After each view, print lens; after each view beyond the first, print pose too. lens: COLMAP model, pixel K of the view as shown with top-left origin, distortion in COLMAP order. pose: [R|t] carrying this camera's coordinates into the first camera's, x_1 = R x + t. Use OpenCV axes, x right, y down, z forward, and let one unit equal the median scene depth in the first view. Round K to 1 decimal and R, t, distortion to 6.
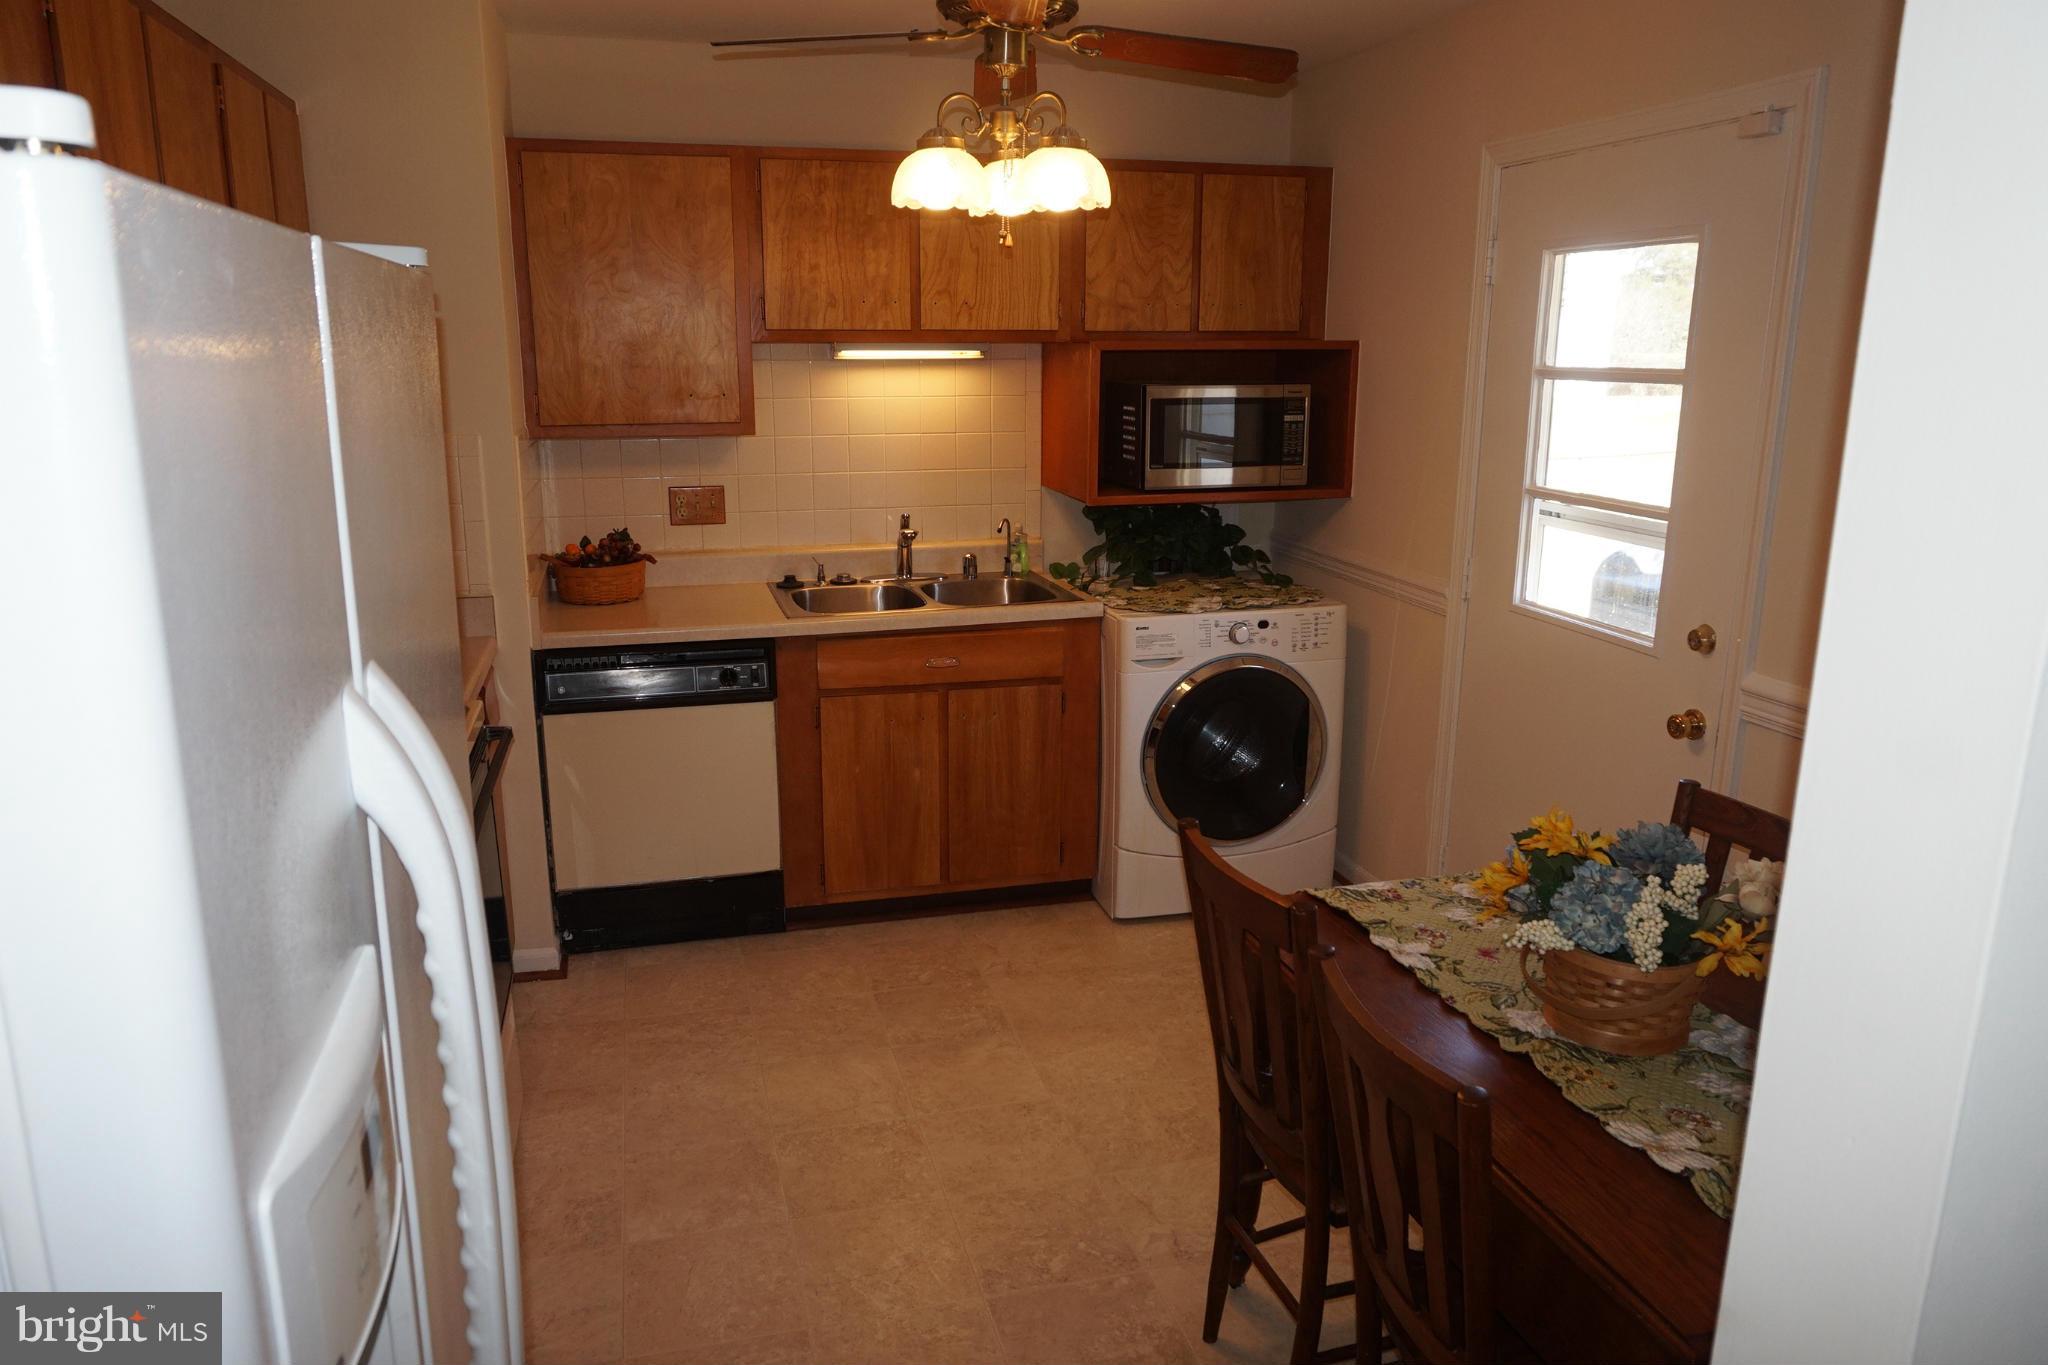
lens RADIAL K [[1375.2, 0, 1010.1], [0, 1375.2, 681.1], [0, 0, 1]] dist [-0.053321, 0.049695]
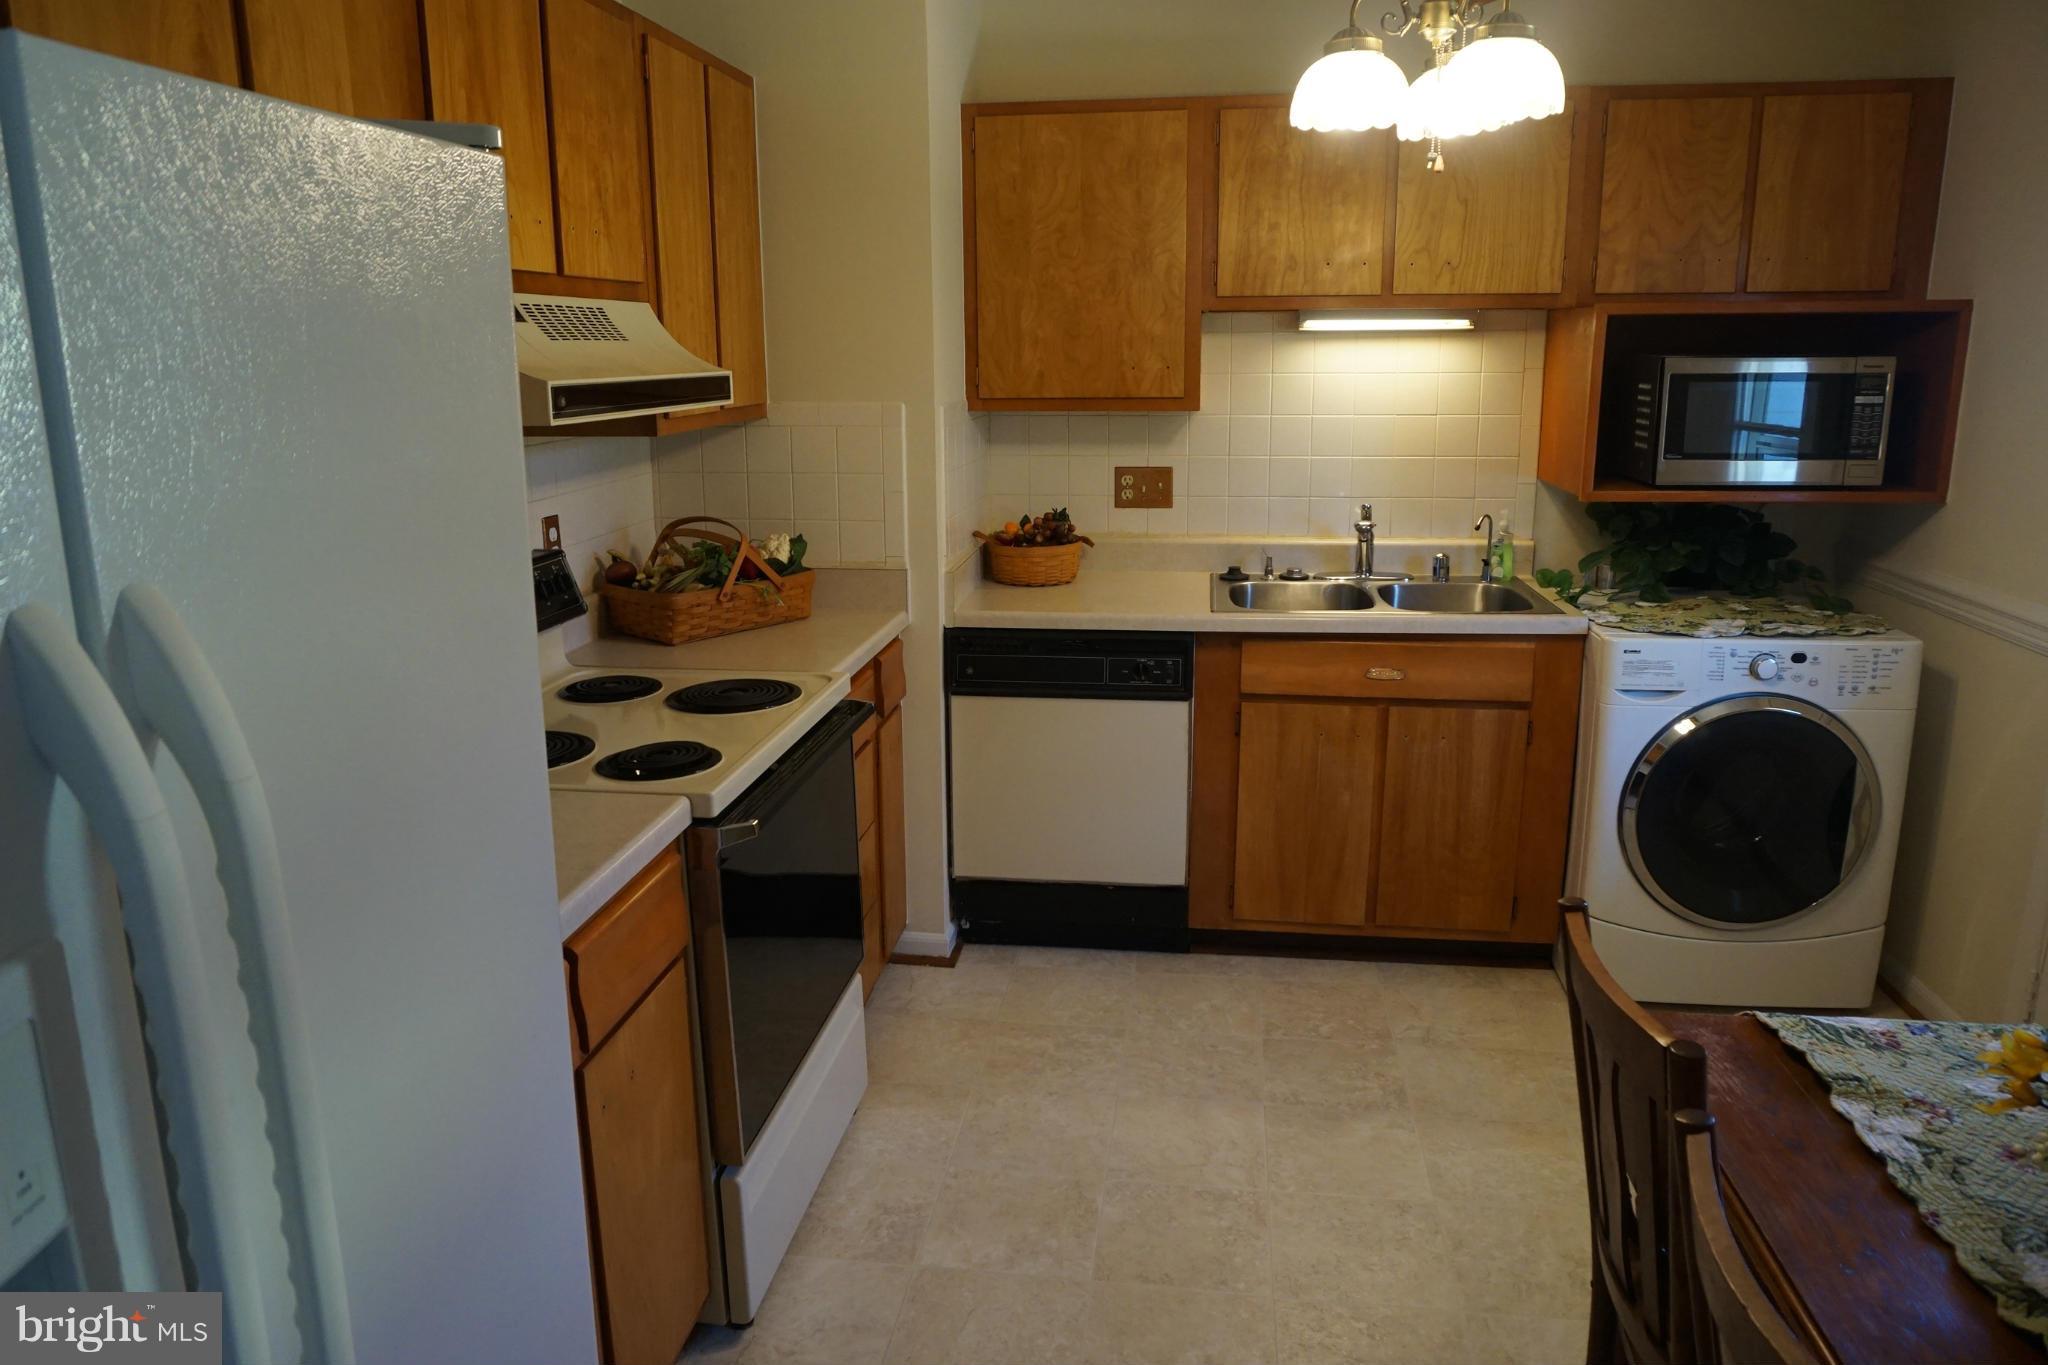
lens RADIAL K [[1378.5, 0, 1024.0], [0, 1378.5, 682.5], [0, 0, 1]] dist [-0.063916, 0.036467]
pose [[0.920997, 0.081036, -0.381048, 0.073425], [-0.081450, 0.996563, 0.015069, -0.002597], [0.380959, 0.017158, 0.924433, 0.108470]]
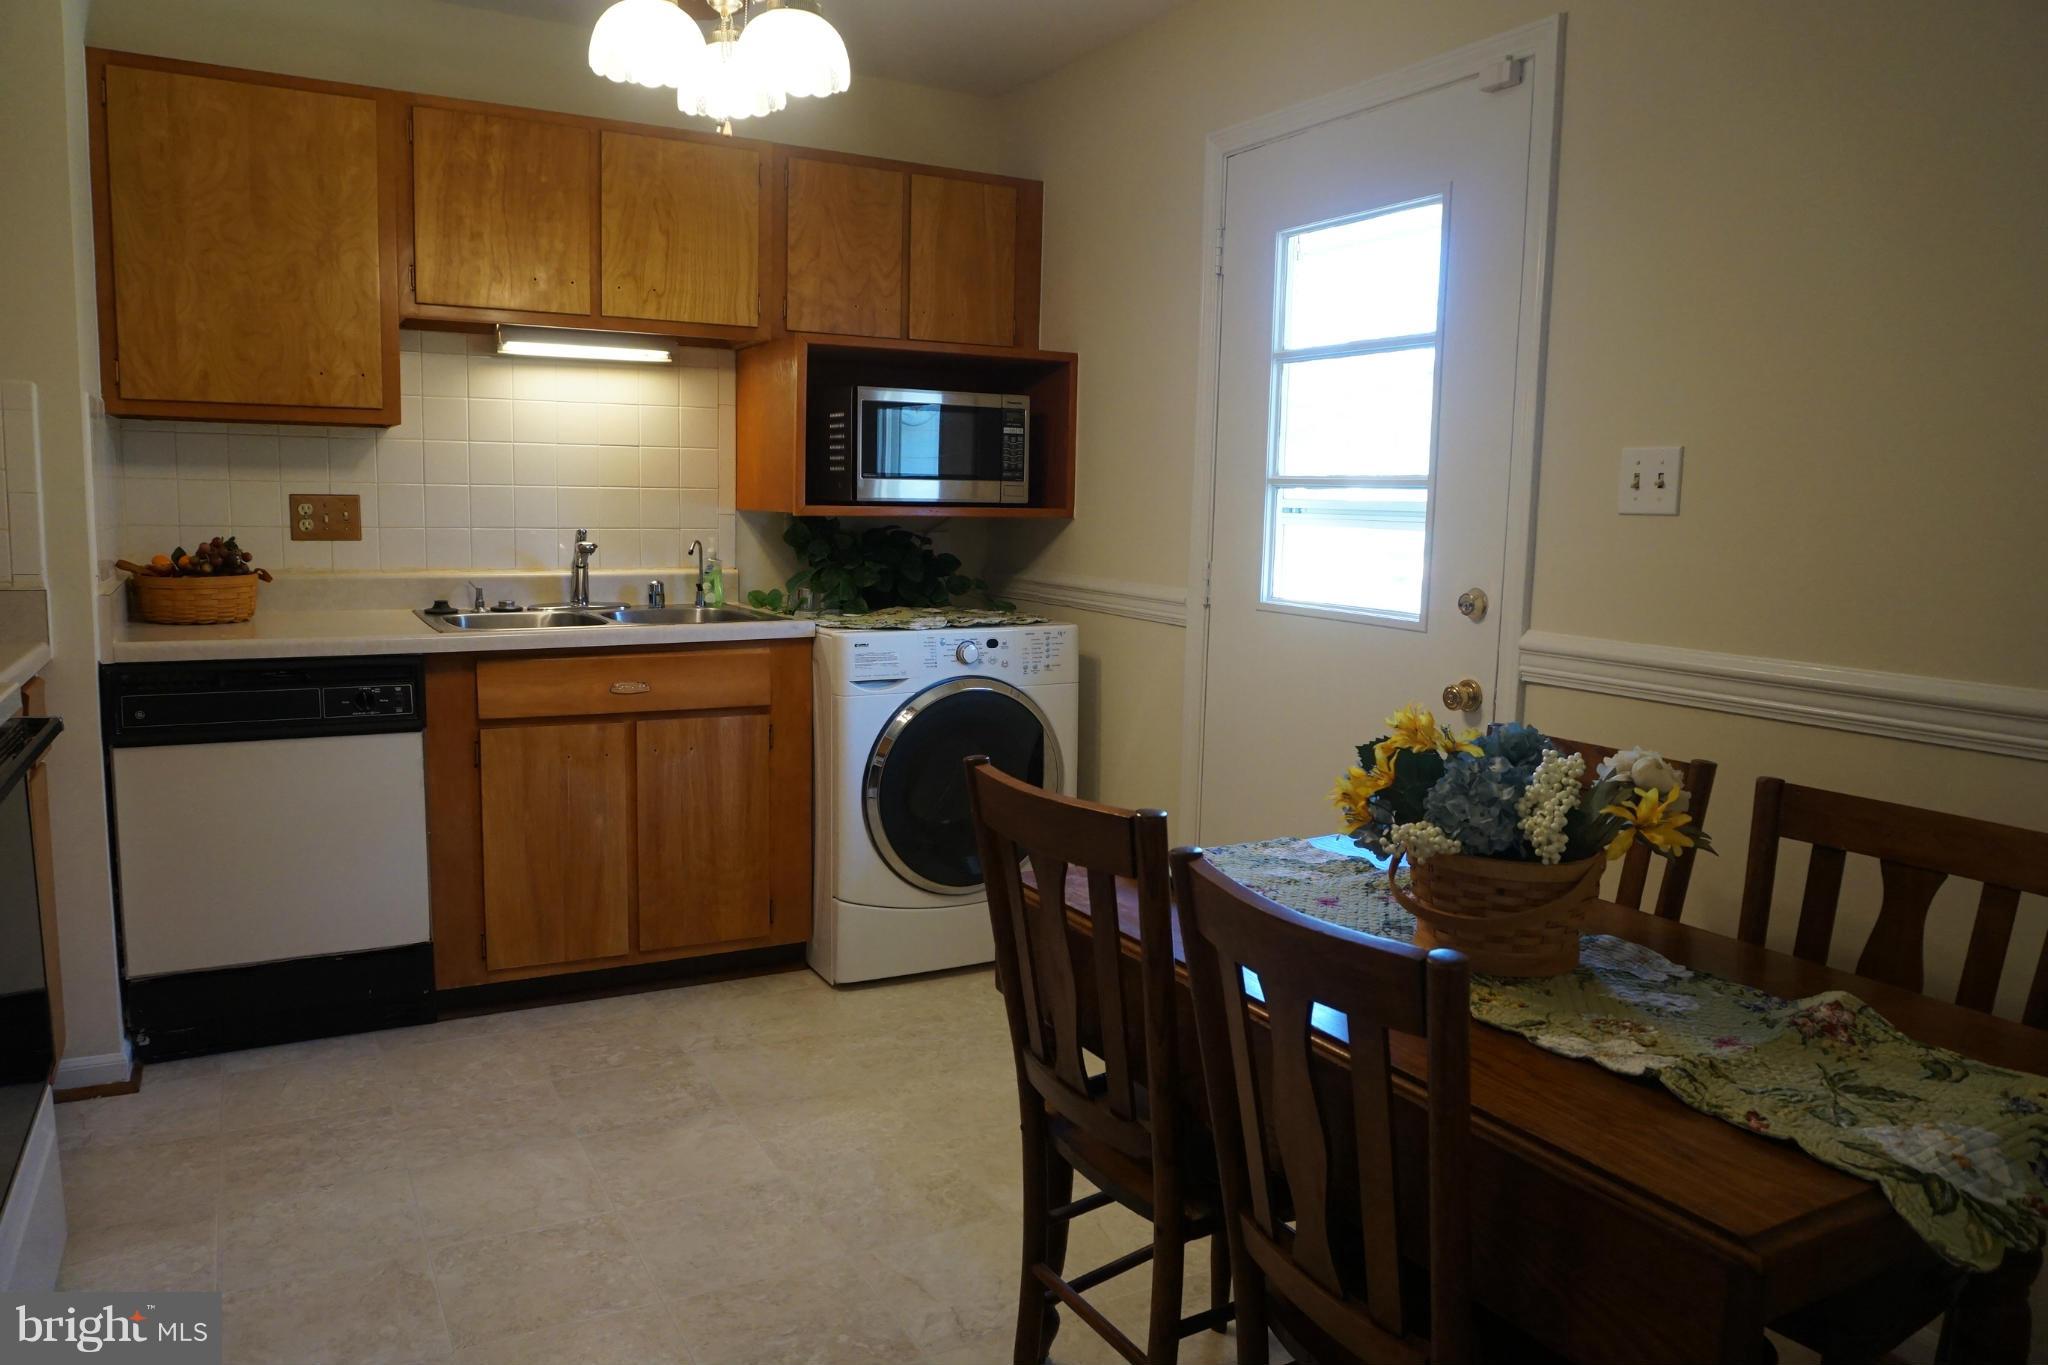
lens RADIAL K [[1384.7, 0, 1014.5], [0, 1384.7, 688.1], [0, 0, 1]] dist [-0.076755, 0.042047]
pose [[0.969066, -0.011834, 0.246519, -0.028614], [0.037482, 0.994320, -0.099610, 0.082025], [-0.243940, 0.105769, 0.964005, 0.116113]]
